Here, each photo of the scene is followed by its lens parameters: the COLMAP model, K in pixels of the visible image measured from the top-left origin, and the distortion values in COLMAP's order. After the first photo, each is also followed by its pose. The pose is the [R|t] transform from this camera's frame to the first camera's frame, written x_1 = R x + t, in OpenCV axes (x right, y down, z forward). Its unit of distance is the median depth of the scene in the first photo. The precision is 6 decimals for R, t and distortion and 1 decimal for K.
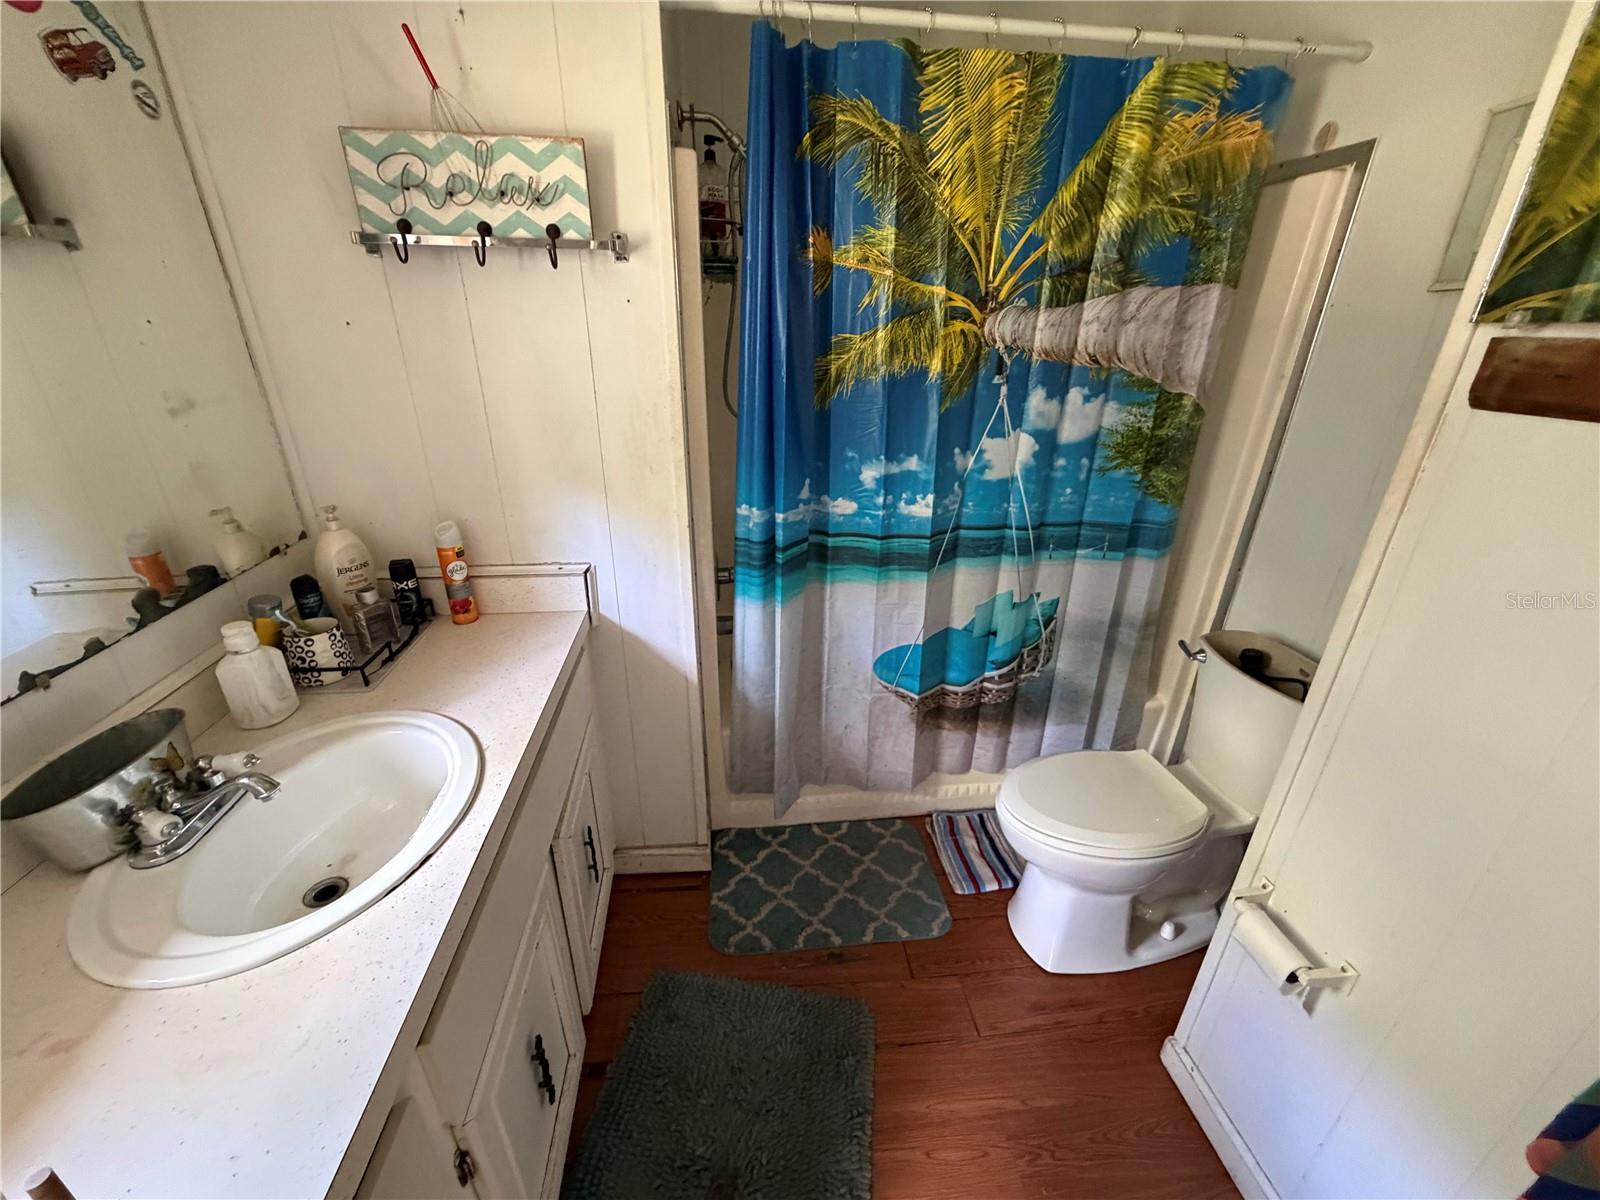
lens RADIAL K [[636.7, 0, 797.0], [0, 636.7, 600.8], [0, 0, 1]] dist [-0.000089, -0.000074]
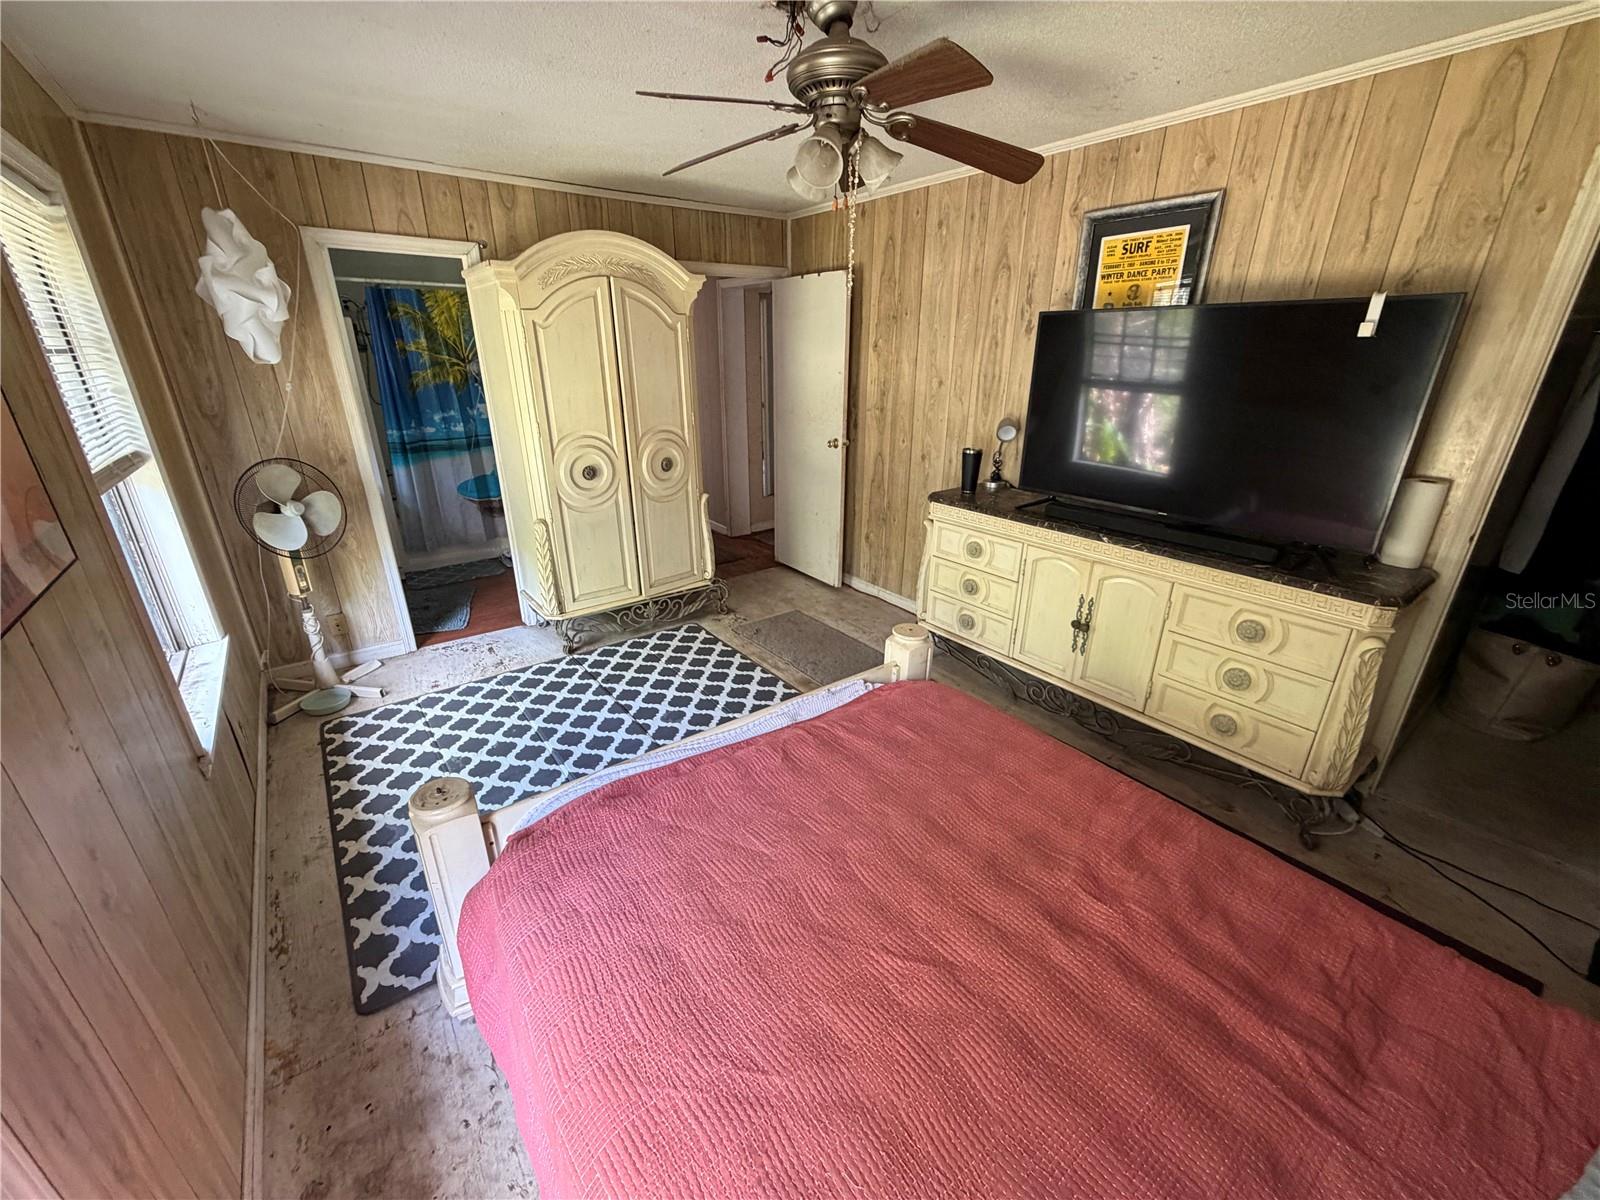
lens RADIAL K [[636.7, 0, 797.0], [0, 636.7, 600.8], [0, 0, 1]] dist [-0.000089, -0.000074]
pose [[0.864964, -0.188377, 0.465135, 0.025829], [0.205117, 0.978624, 0.014901, 0.966339], [-0.458000, 0.082518, 0.885114, -2.394103]]
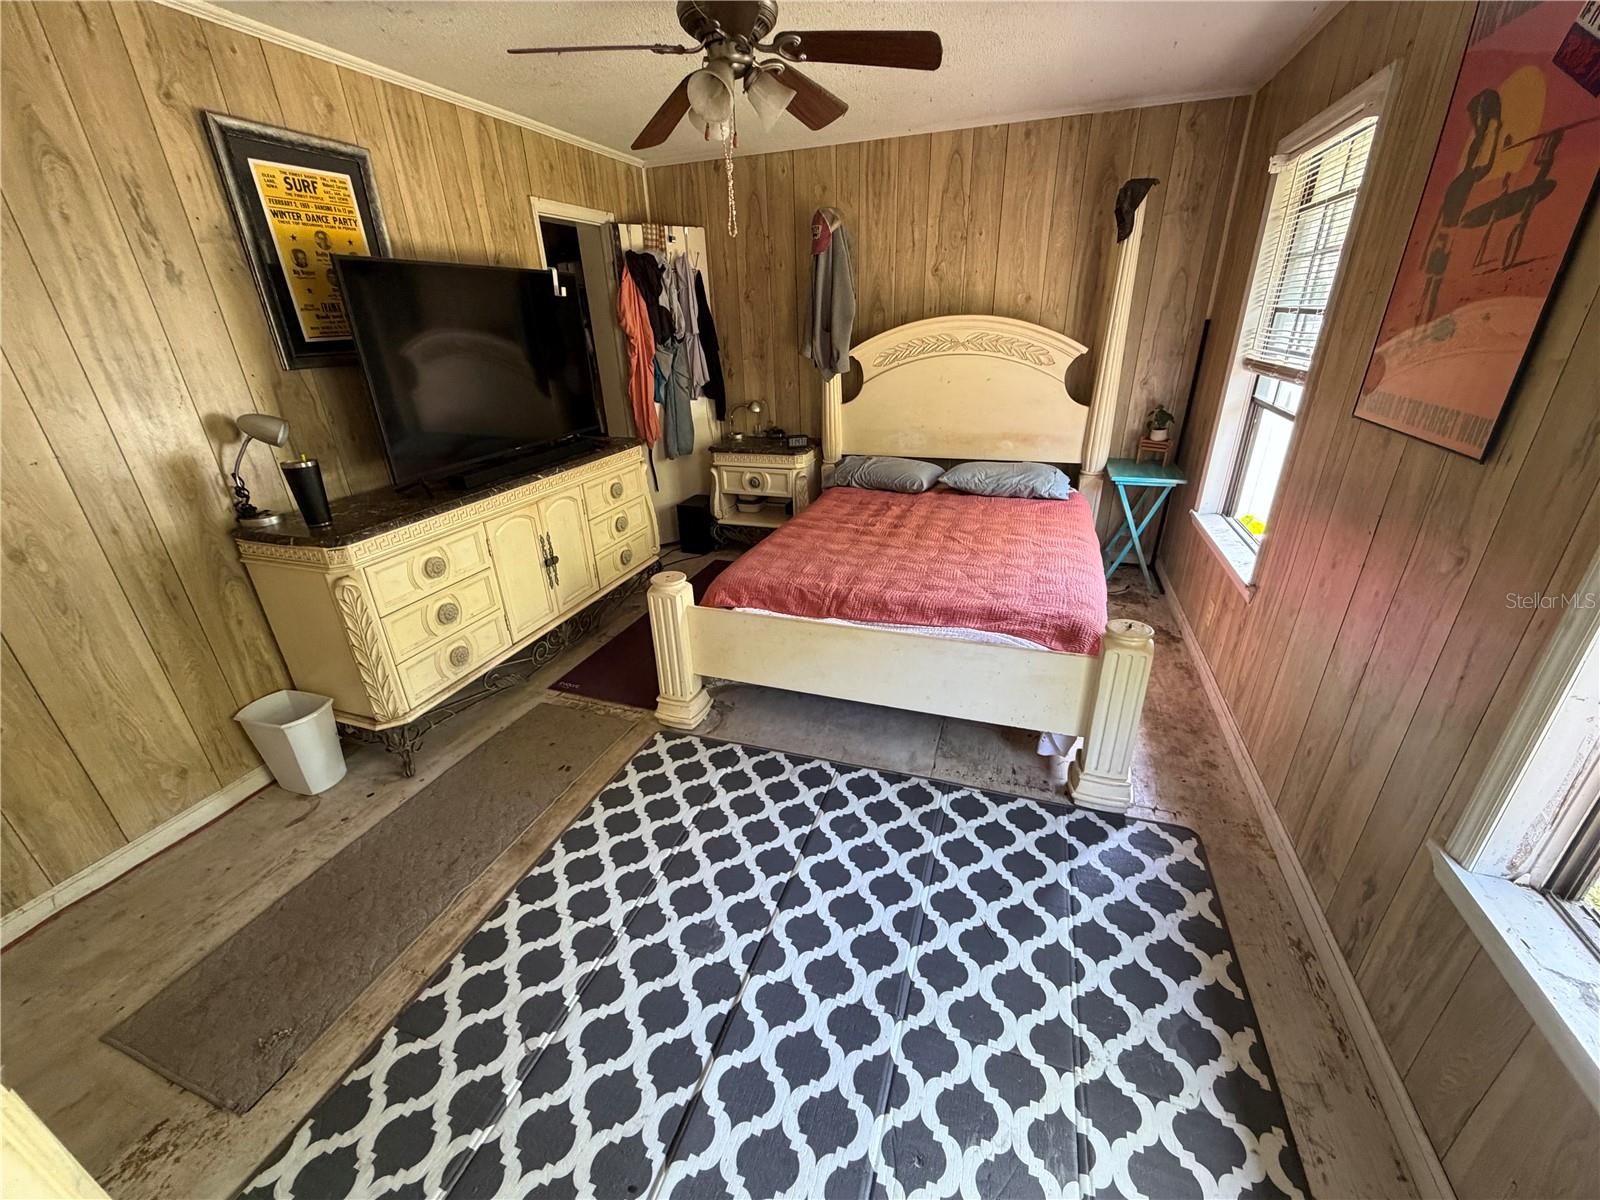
lens RADIAL K [[639.5, 0, 800.0], [0, 639.5, 600.0], [0, 0, 1]] dist [-0.001653, -0.000132]
pose [[-0.896295, -0.158513, 0.414161, 0.008426], [0.204144, 0.681606, 0.702665, -0.317723], [-0.393676, 0.714343, -0.578561, 0.717879]]
